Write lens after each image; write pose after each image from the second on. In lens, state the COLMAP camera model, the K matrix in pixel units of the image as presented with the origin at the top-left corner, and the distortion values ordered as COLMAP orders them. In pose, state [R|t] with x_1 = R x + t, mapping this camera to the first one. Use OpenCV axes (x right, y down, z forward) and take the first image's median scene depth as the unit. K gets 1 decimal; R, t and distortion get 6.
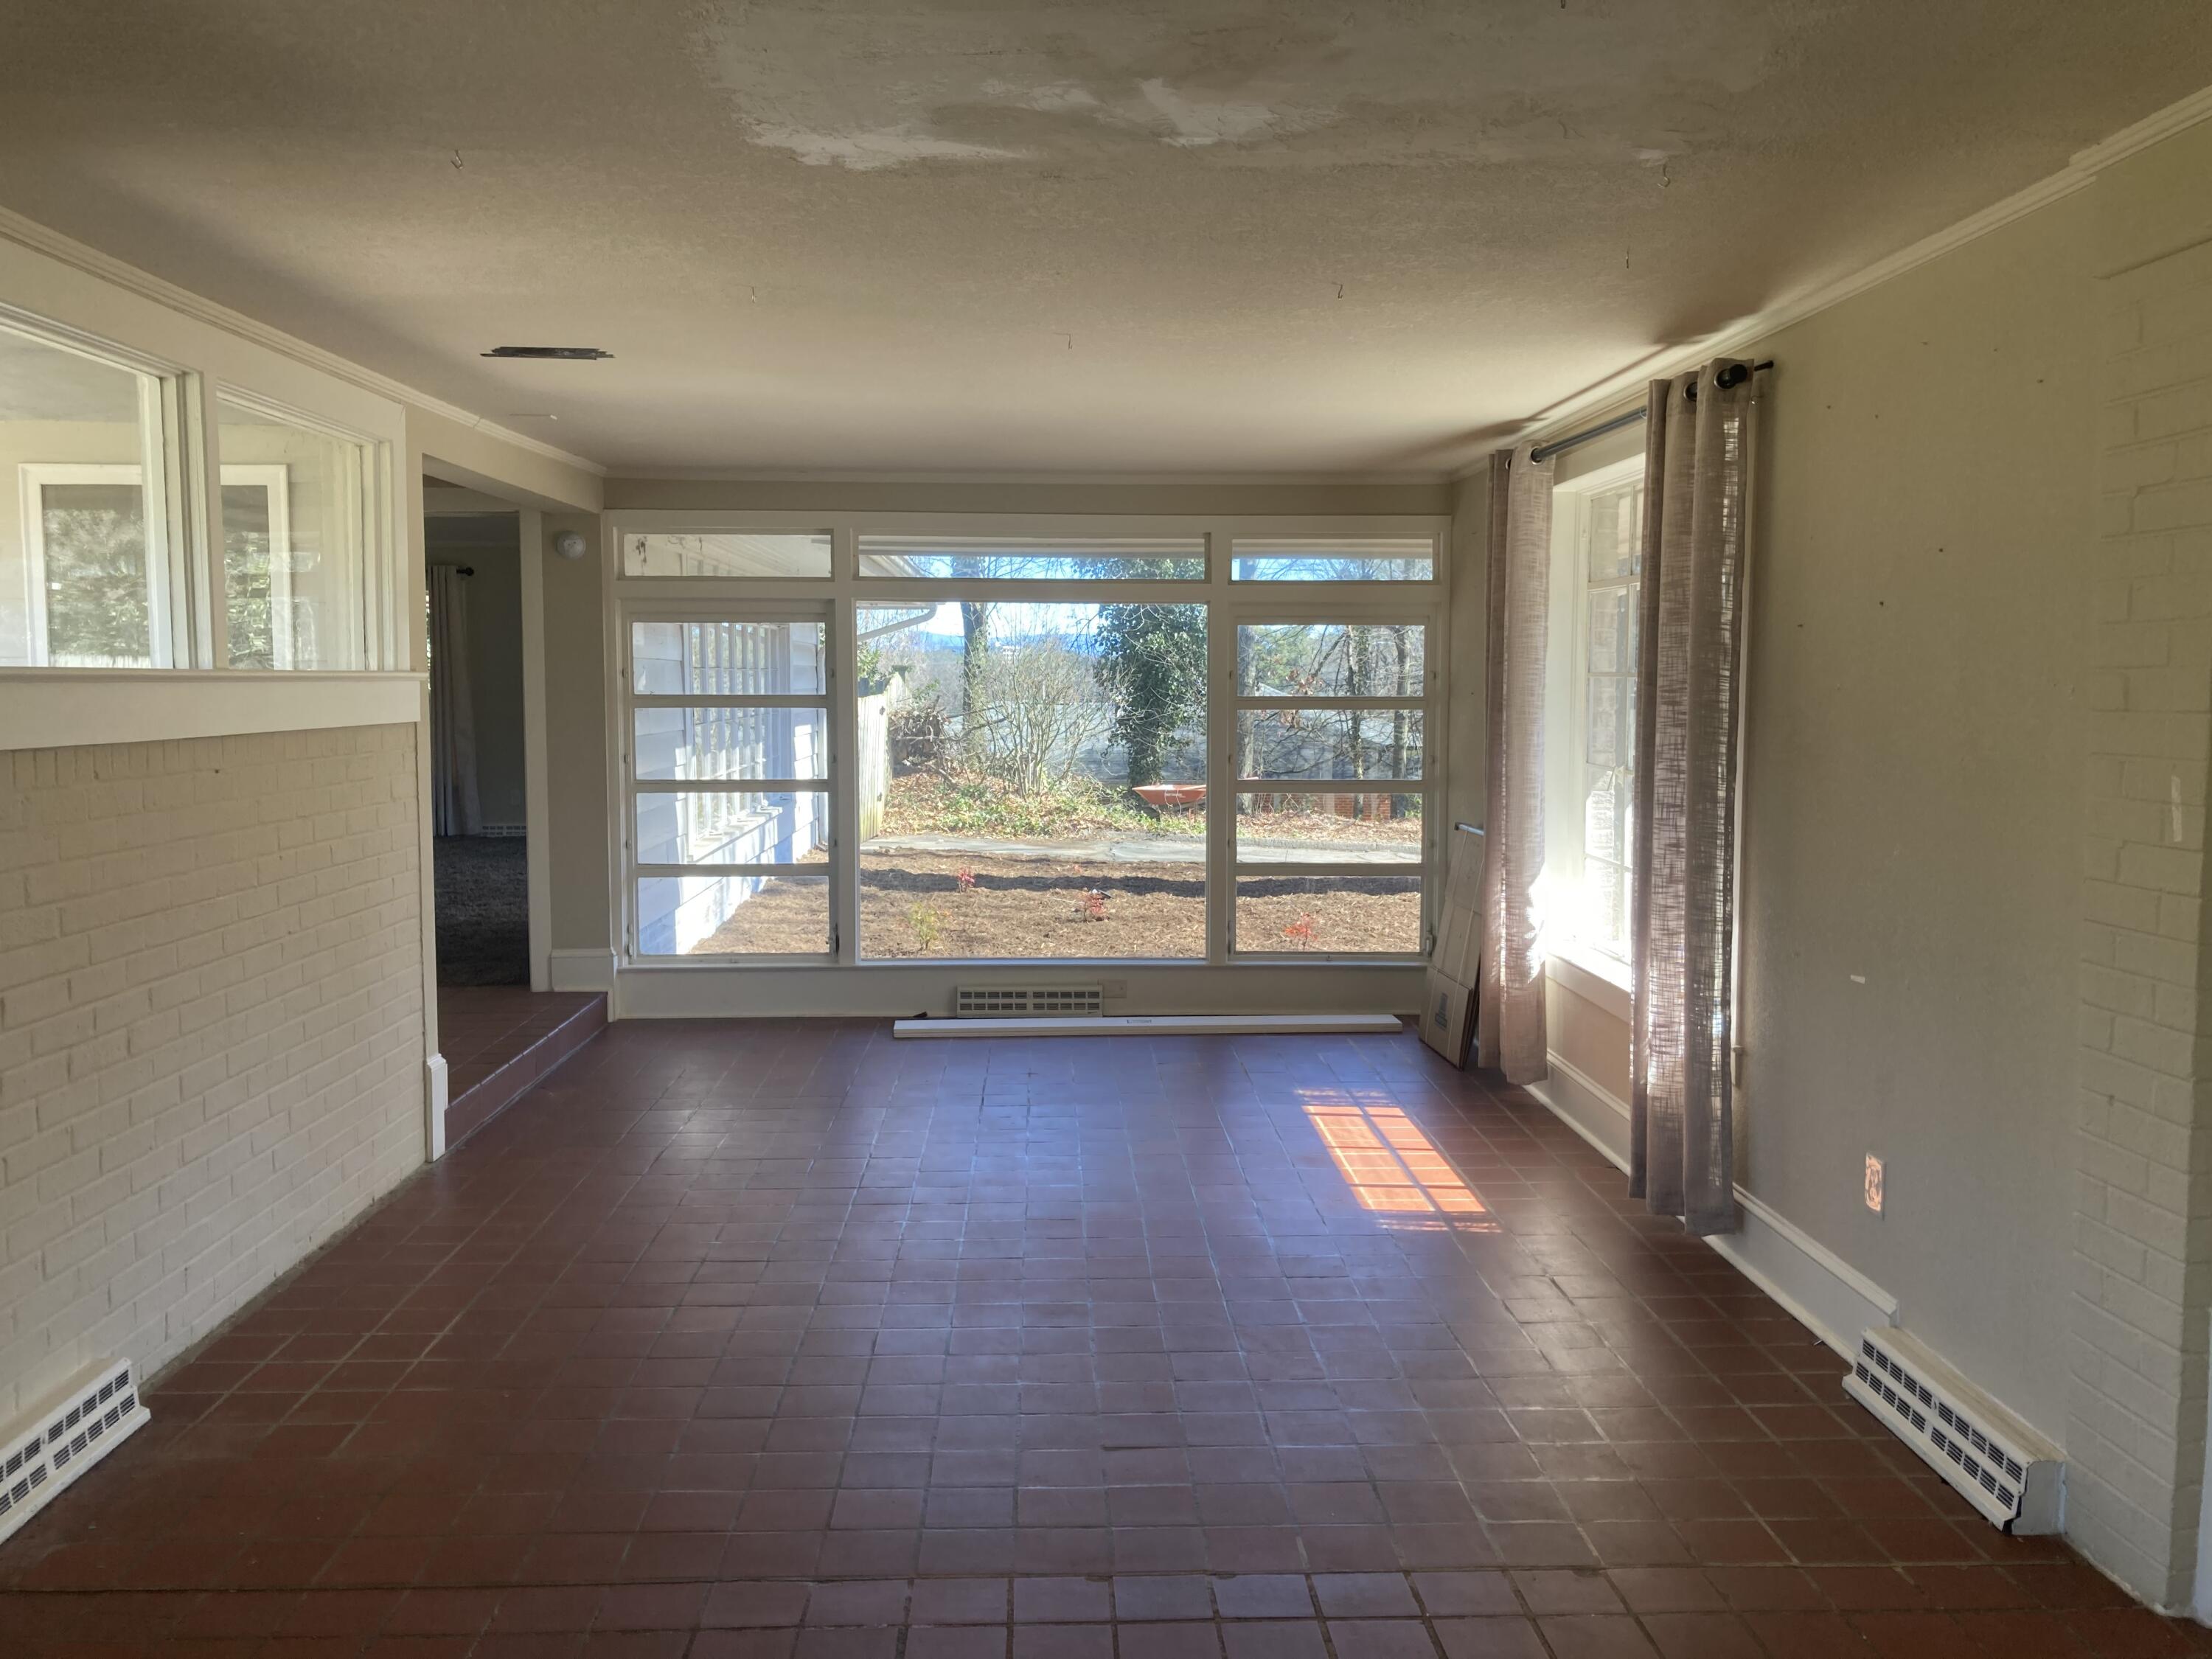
lens RADIAL K [[1803.5, 0, 1078.7], [0, 1803.5, 814.6], [0, 0, 1]] dist [0.019925, -0.013267]
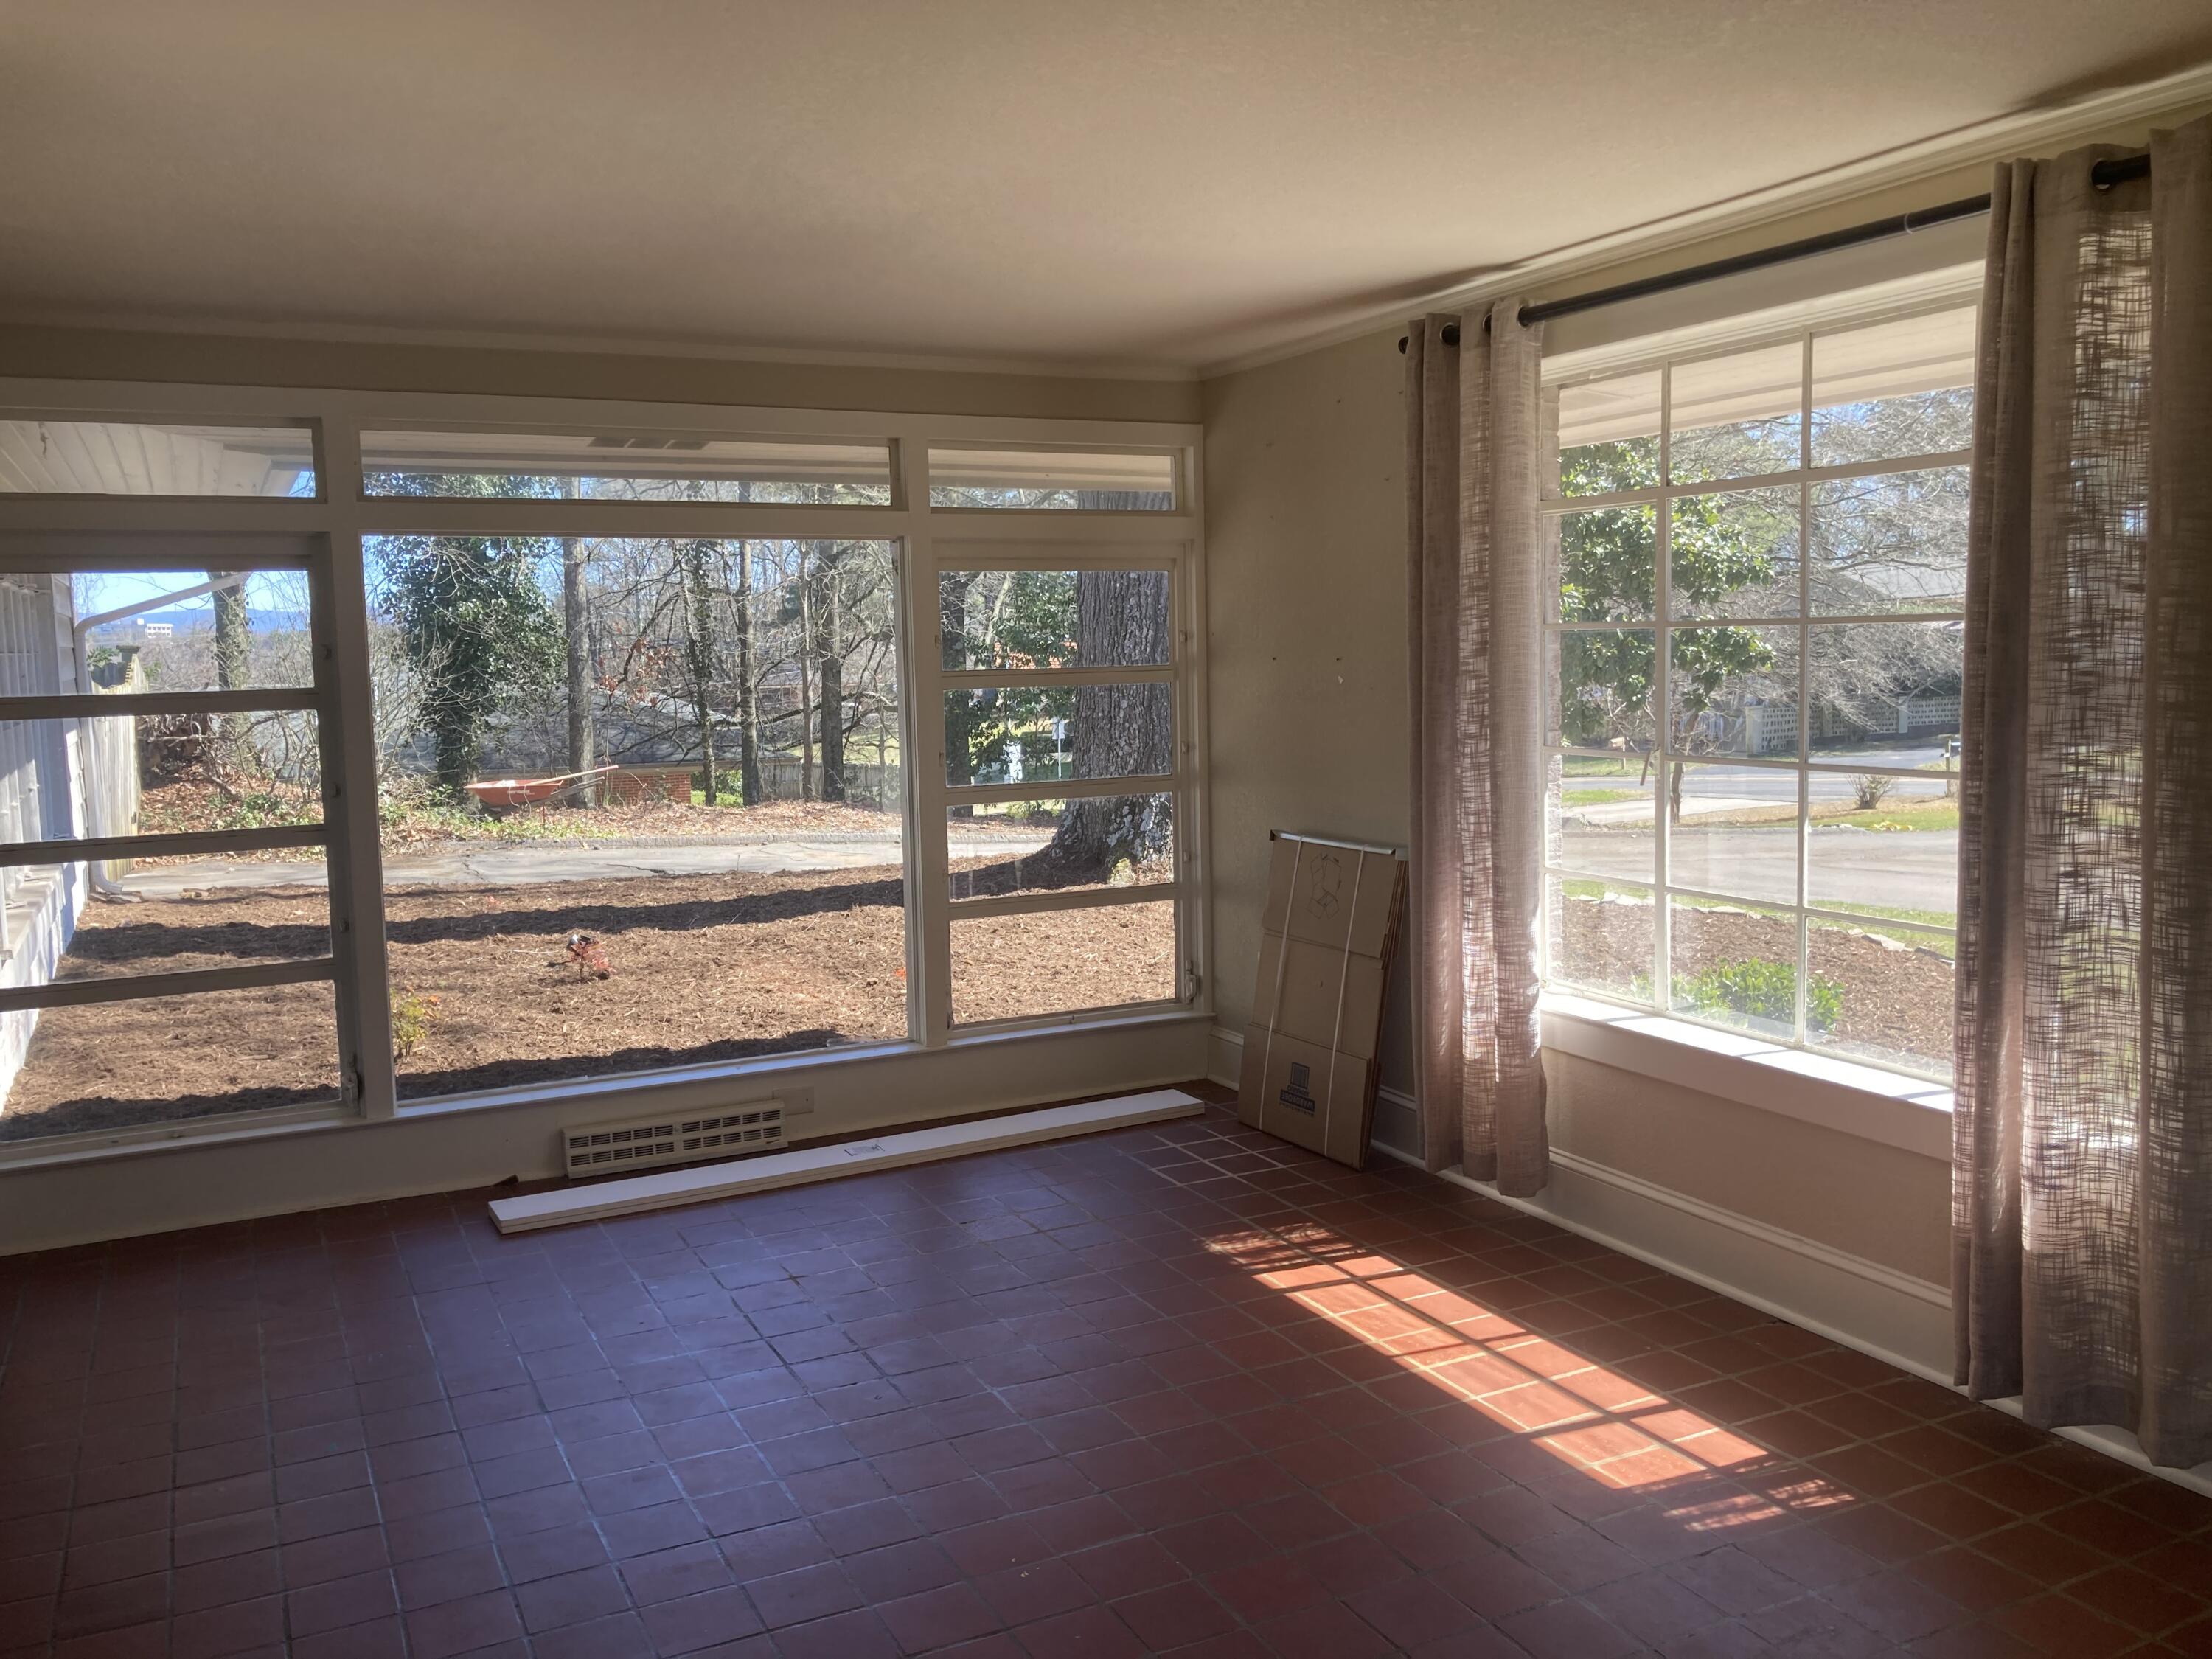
lens RADIAL K [[1832.5, 0, 1106.7], [0, 1832.5, 799.8], [0, 0, 1]] dist [0.030694, -0.059854]
pose [[0.907577, -0.060262, 0.415540, -0.160250], [0.057056, 0.998168, 0.020139, -0.026170], [-0.415992, 0.005432, 0.909352, 0.321424]]
